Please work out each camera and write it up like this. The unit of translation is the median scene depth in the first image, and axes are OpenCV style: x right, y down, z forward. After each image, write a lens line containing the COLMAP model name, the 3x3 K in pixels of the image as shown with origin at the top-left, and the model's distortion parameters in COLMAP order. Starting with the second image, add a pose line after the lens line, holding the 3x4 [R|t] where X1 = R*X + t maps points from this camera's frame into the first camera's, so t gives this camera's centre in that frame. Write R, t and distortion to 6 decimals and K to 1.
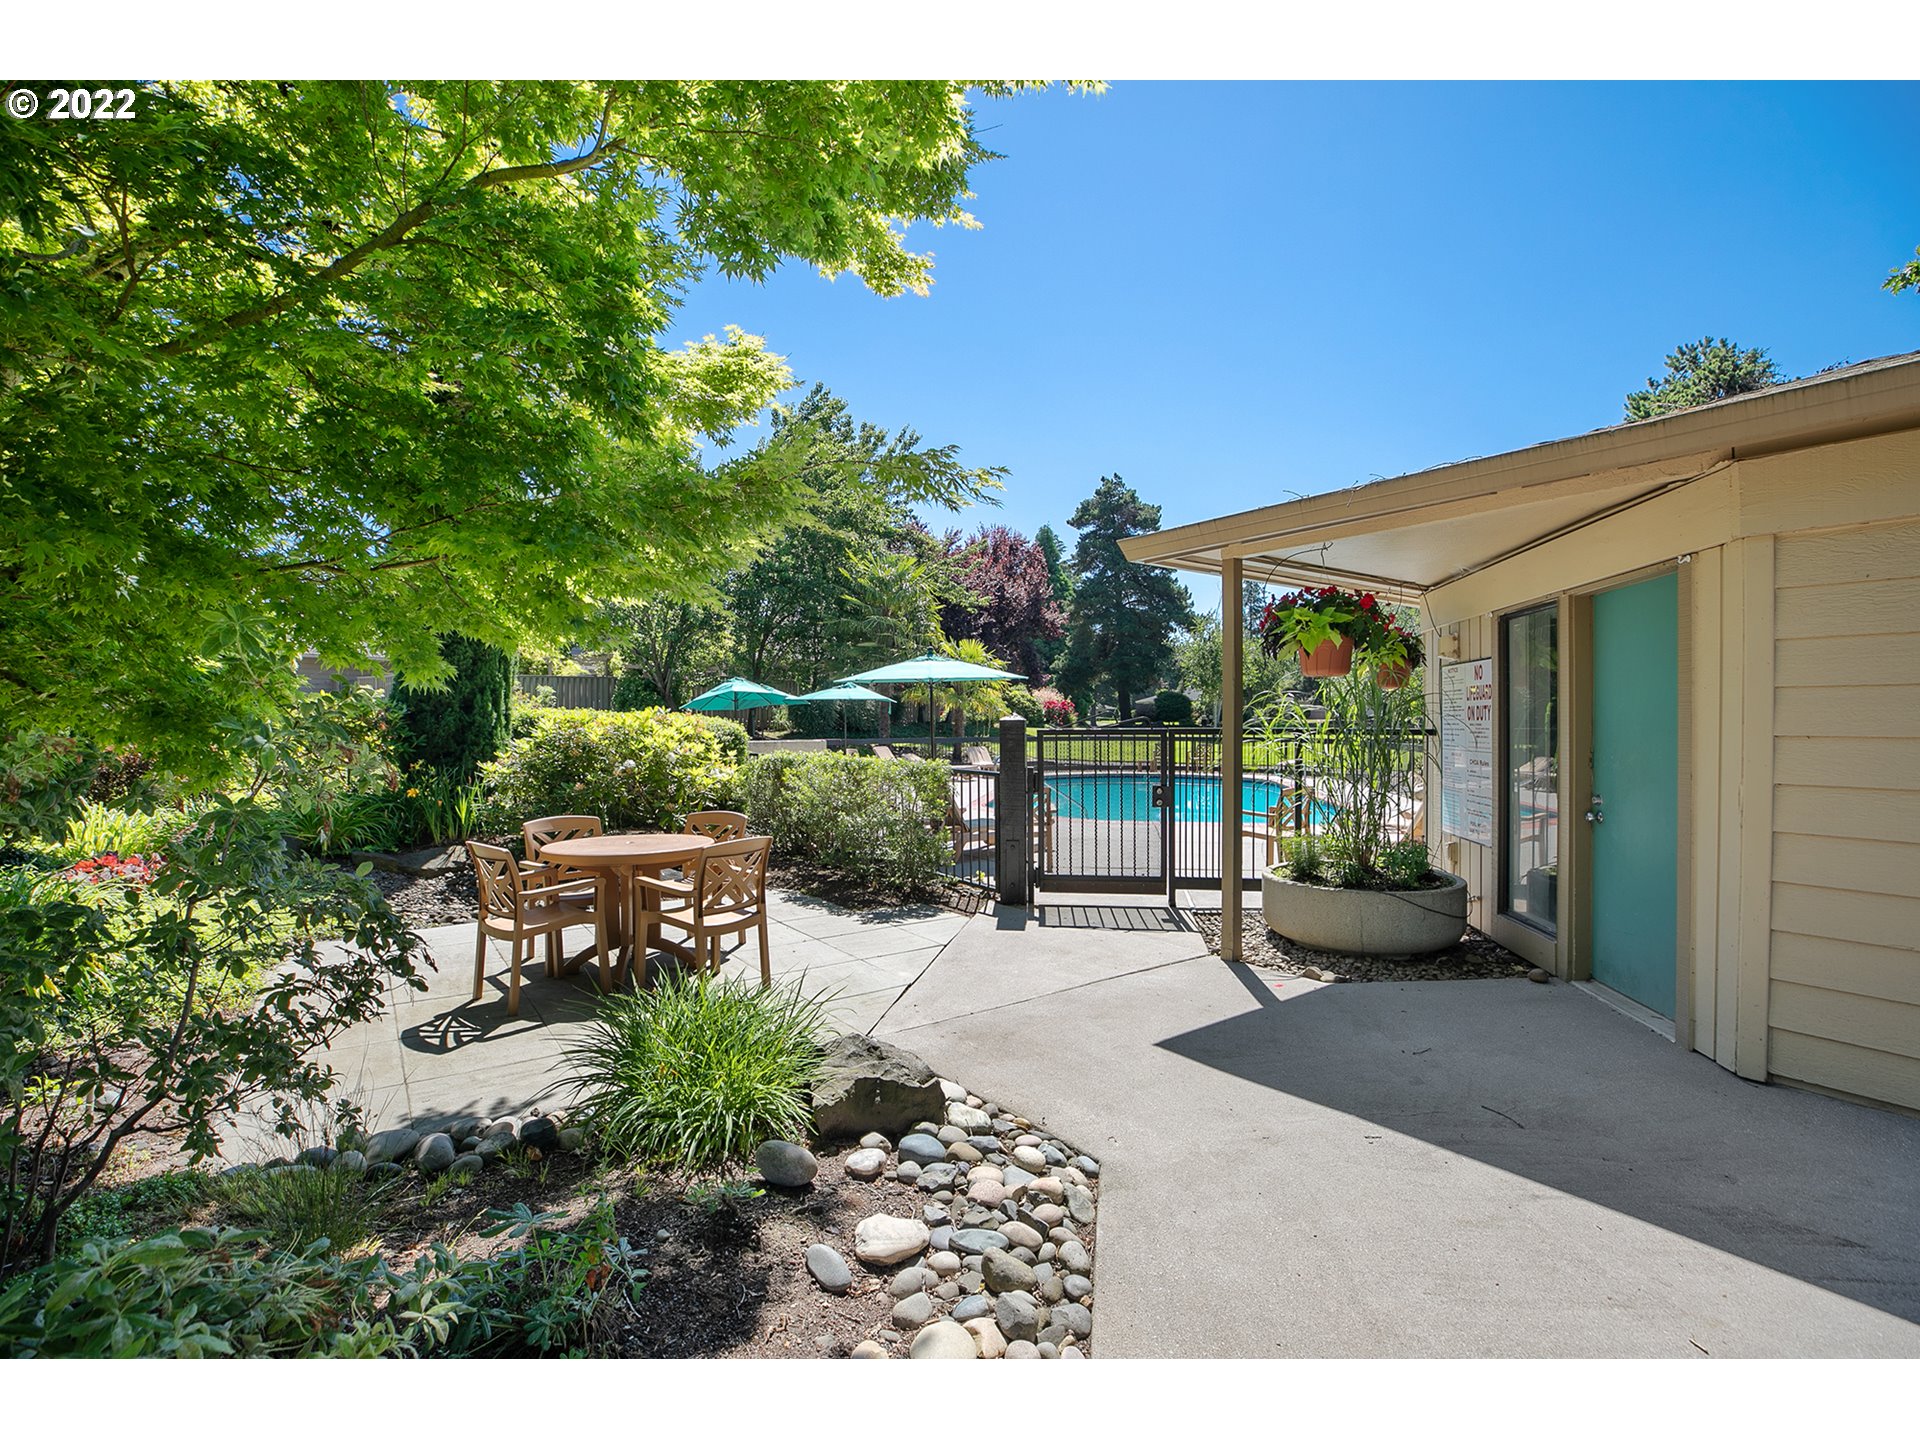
lens RADIAL K [[880.4, 0, 956.2], [0, 880.4, 719.8], [0, 0, 1]] dist [-0.026134, 0.001273]
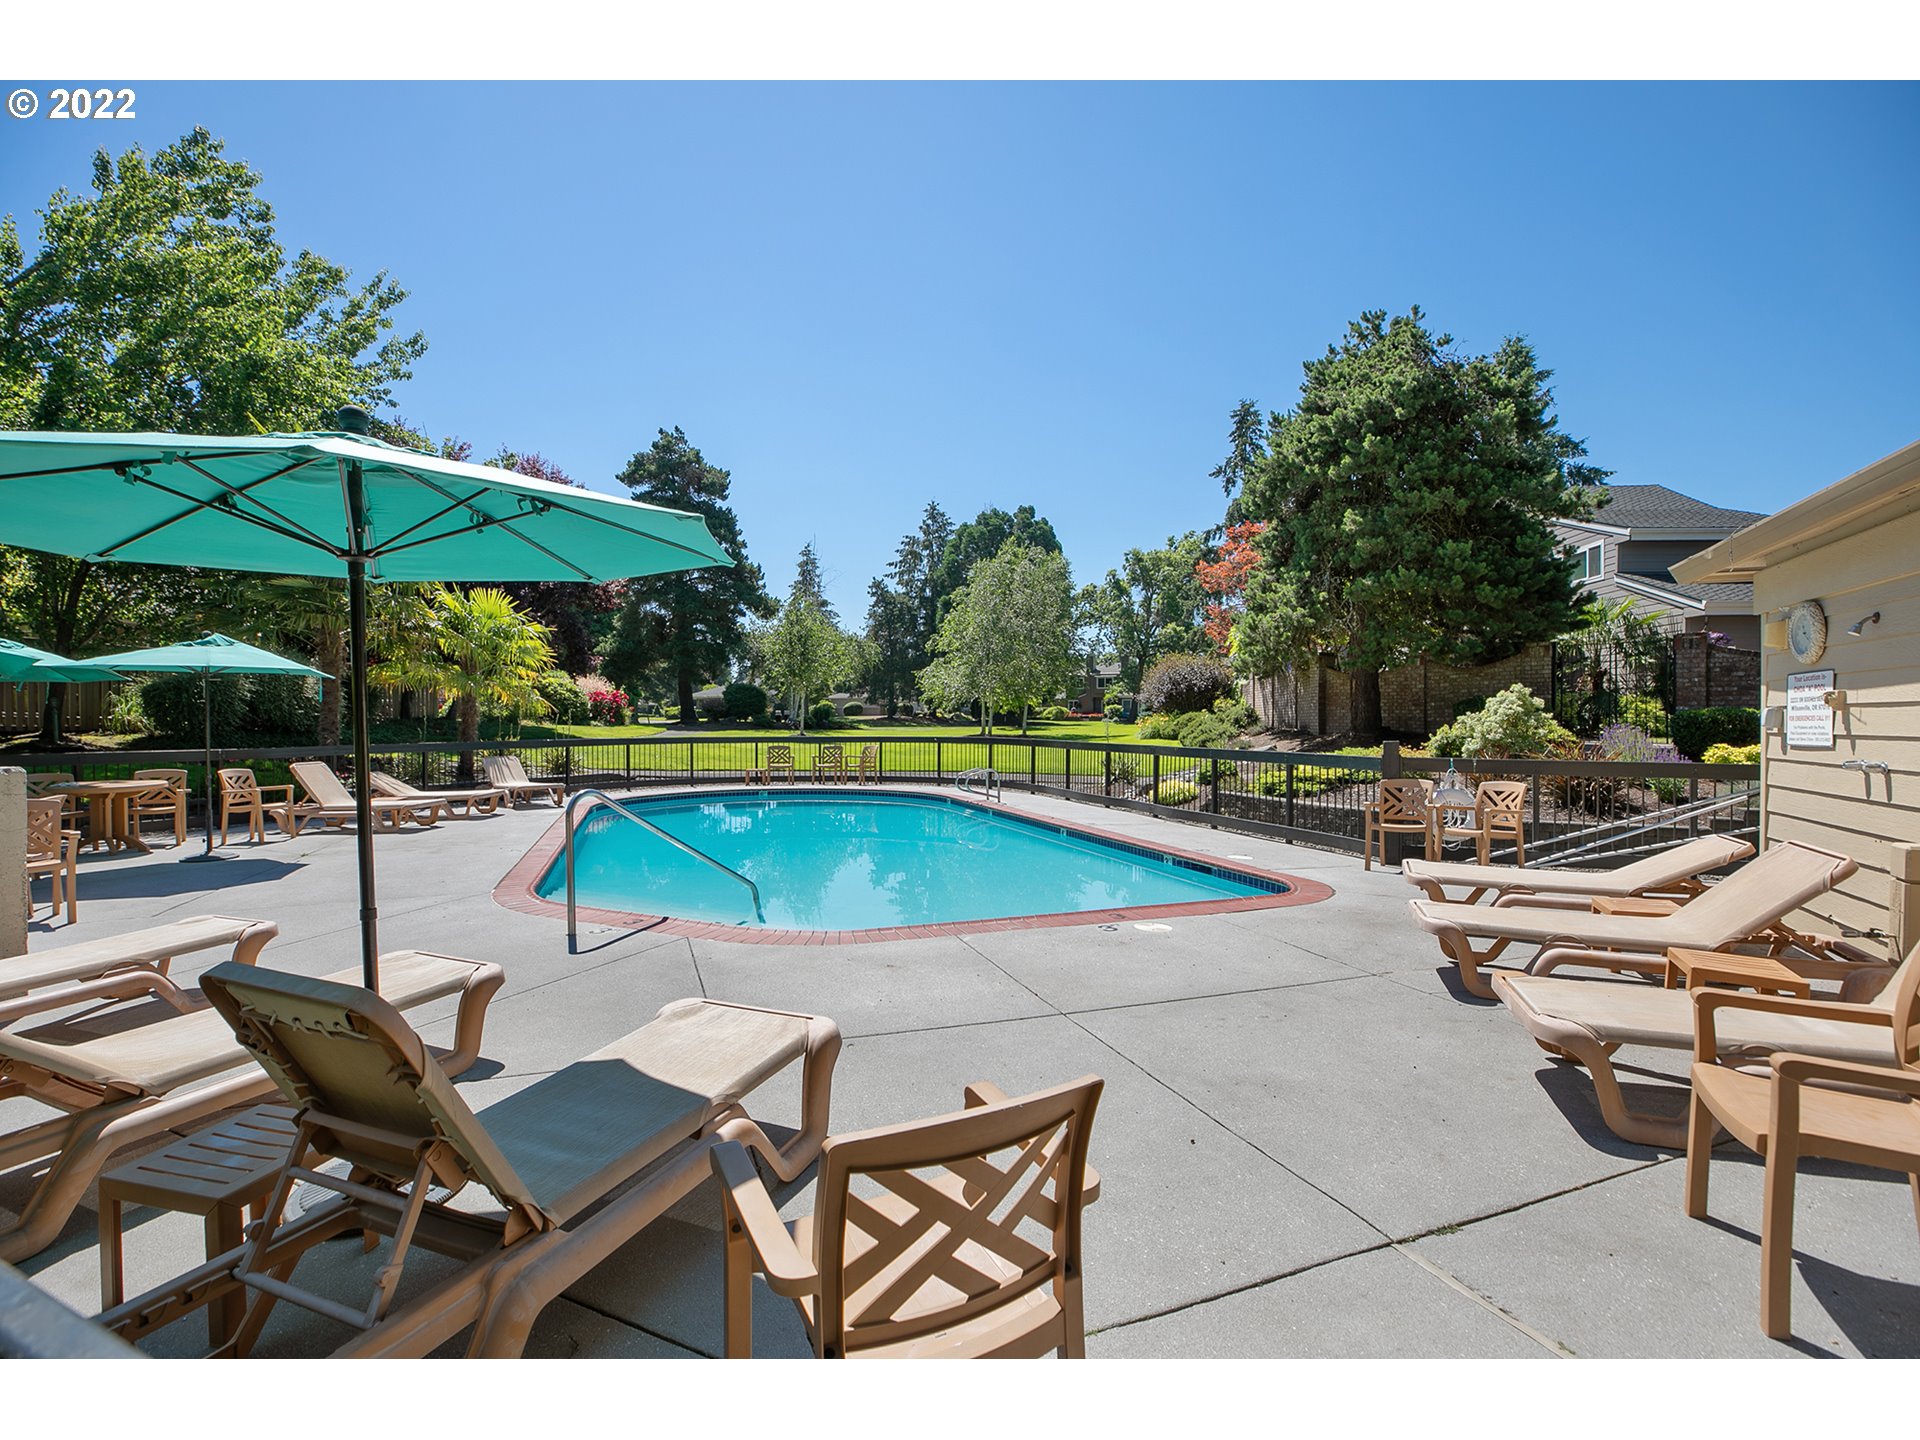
lens RADIAL K [[880.4, 0, 960.0], [0, 880.4, 718.0], [0, 0, 1]] dist [-0.026134, 0.001273]
pose [[0.868603, -0.000077, 0.495509, -0.000792], [-0.000943, 0.999998, 0.001808, 0.000619], [-0.495508, -0.002038, 0.868601, 0.153533]]
